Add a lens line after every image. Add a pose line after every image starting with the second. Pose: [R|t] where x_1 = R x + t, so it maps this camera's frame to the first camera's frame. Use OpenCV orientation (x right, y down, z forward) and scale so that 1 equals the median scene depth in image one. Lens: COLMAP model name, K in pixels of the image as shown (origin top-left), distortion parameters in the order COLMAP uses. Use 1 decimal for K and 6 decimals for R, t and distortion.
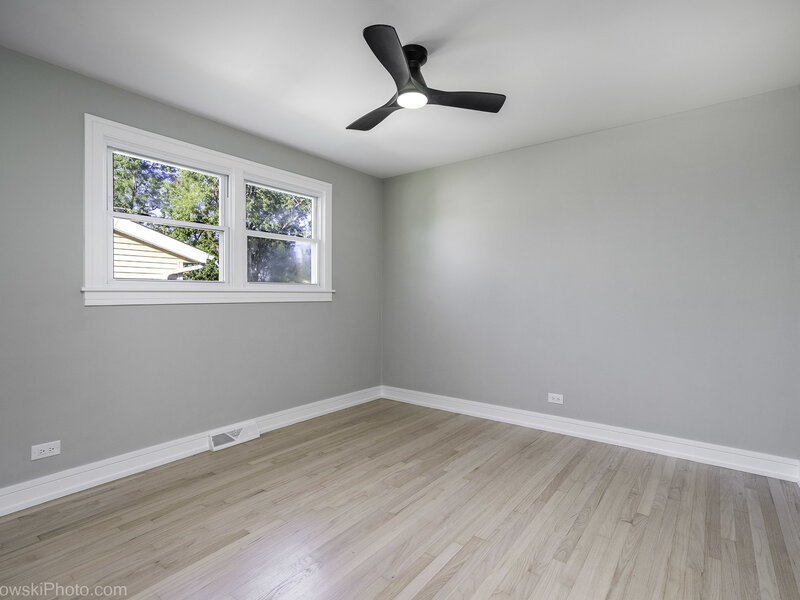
lens RADIAL K [[411.8, 0, 400.9], [0, 411.8, 298.2], [0, 0, 1]] dist [0.014335, 0.000182]
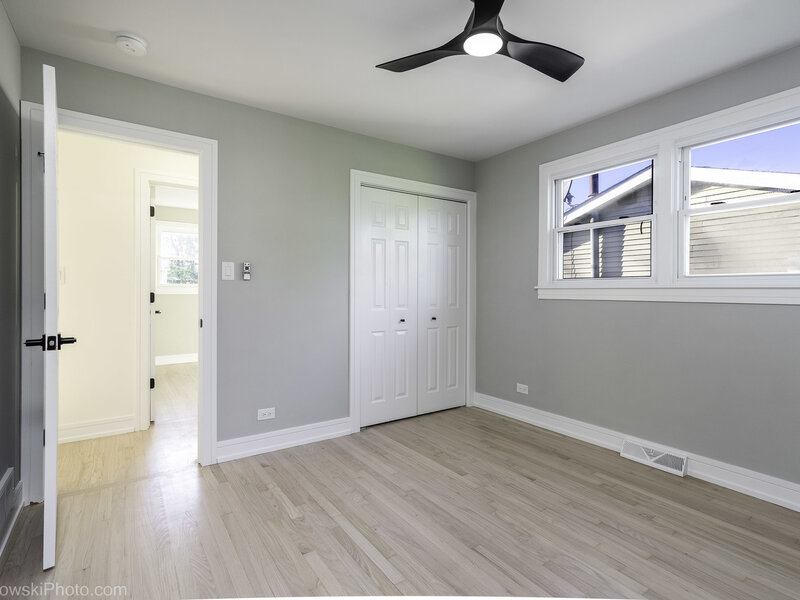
lens RADIAL K [[411.8, 0, 401.2], [0, 411.8, 294.1], [0, 0, 1]] dist [0.014335, 0.000182]
pose [[-0.313390, 0.007284, -0.949597, 0.695916], [-0.010393, 0.999884, 0.011100, -0.009645], [0.949568, 0.013348, -0.313278, 0.924620]]
